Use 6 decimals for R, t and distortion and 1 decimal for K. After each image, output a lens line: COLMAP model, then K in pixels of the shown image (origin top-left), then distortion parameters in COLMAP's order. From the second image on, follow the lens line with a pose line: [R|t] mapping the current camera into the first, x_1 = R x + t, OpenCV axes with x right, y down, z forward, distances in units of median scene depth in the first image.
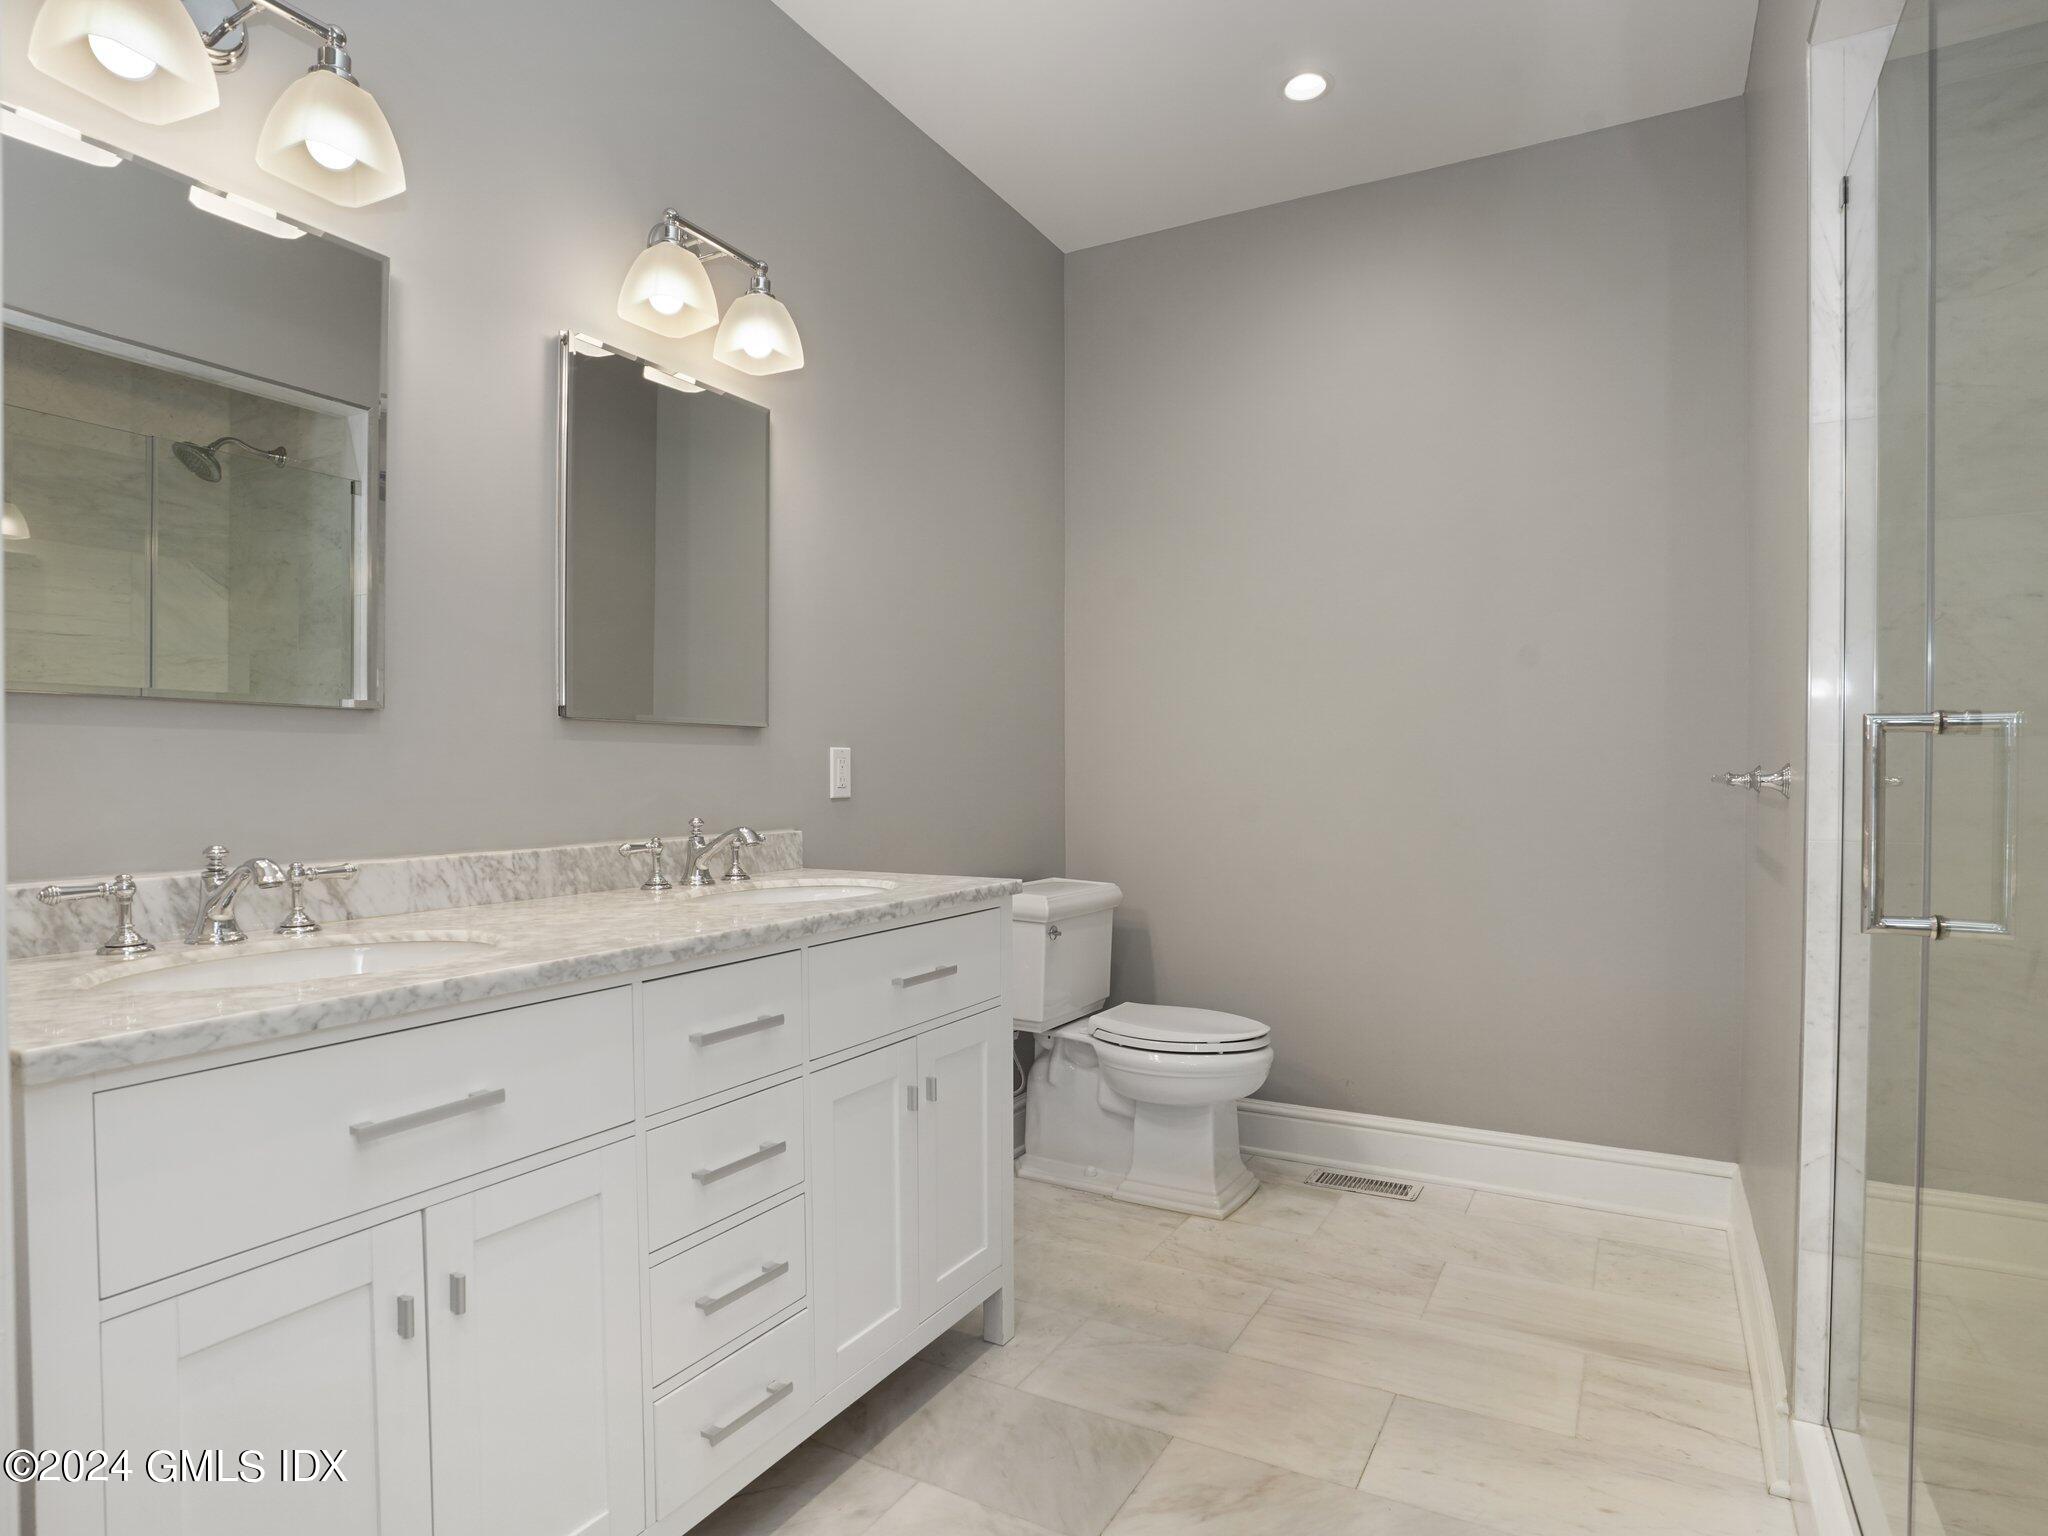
lens RADIAL K [[1129.3, 0, 1030.1], [0, 1129.3, 772.0], [0, 0, 1]] dist [-0.086768, 0.042265]
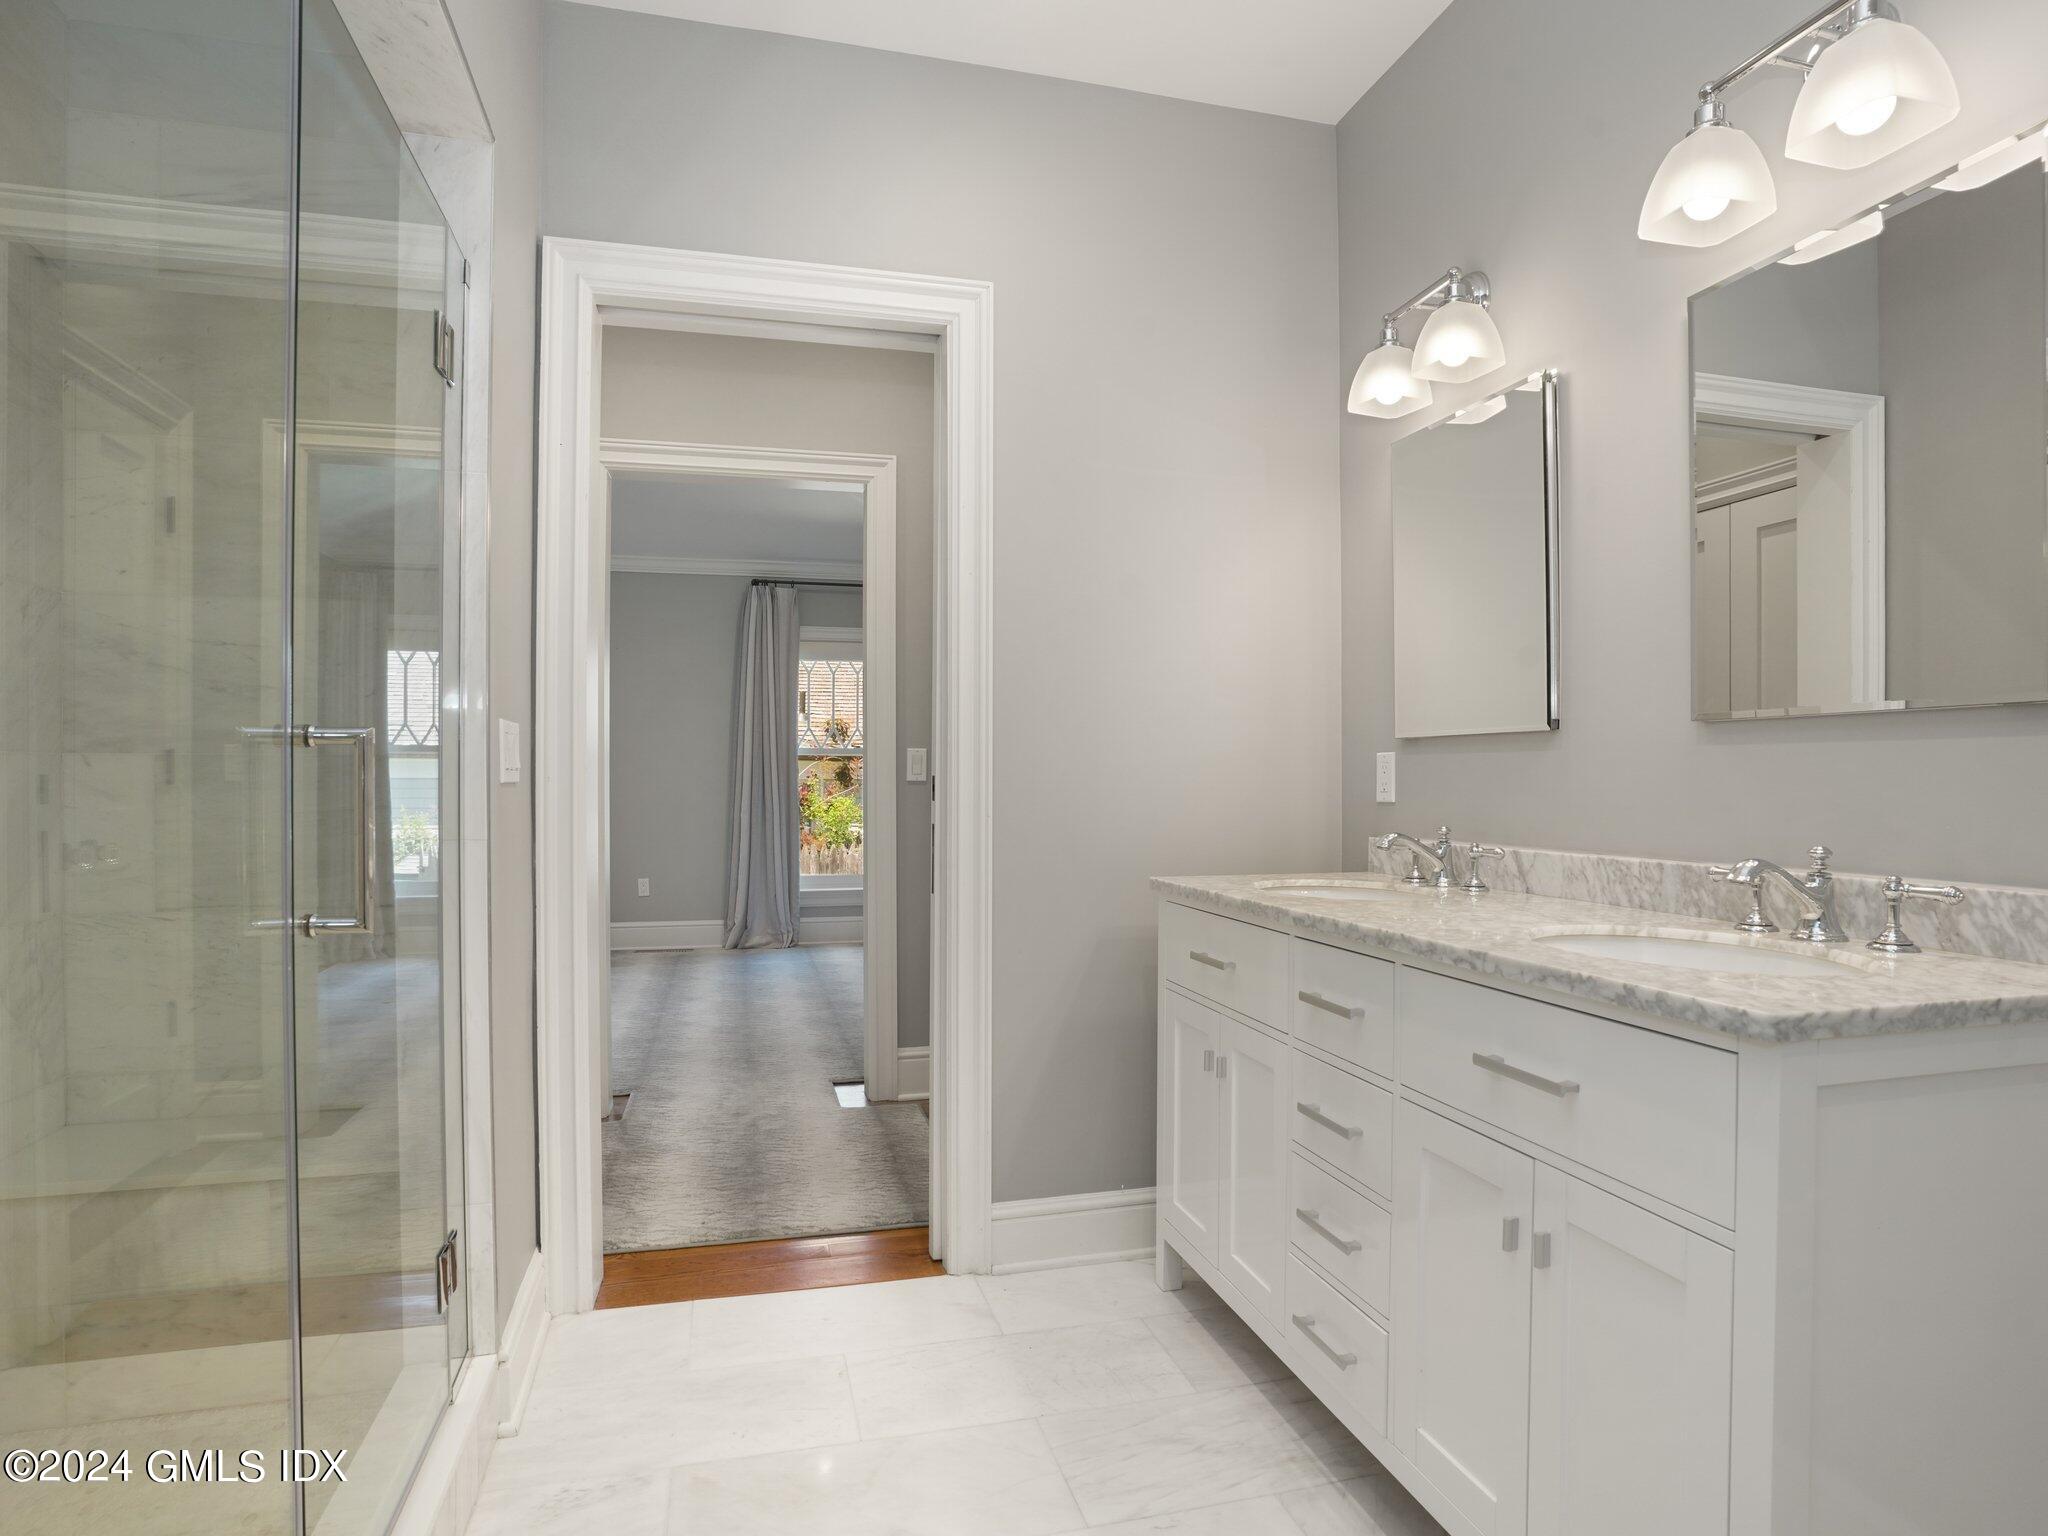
lens RADIAL K [[1129.3, 0, 1030.1], [0, 1129.3, 772.0], [0, 0, 1]] dist [-0.086768, 0.042265]
pose [[-0.718885, -0.004154, -0.695116, 0.633508], [-0.000443, 0.999985, -0.005518, -0.002276], [0.695128, -0.003659, -0.718876, 1.340377]]
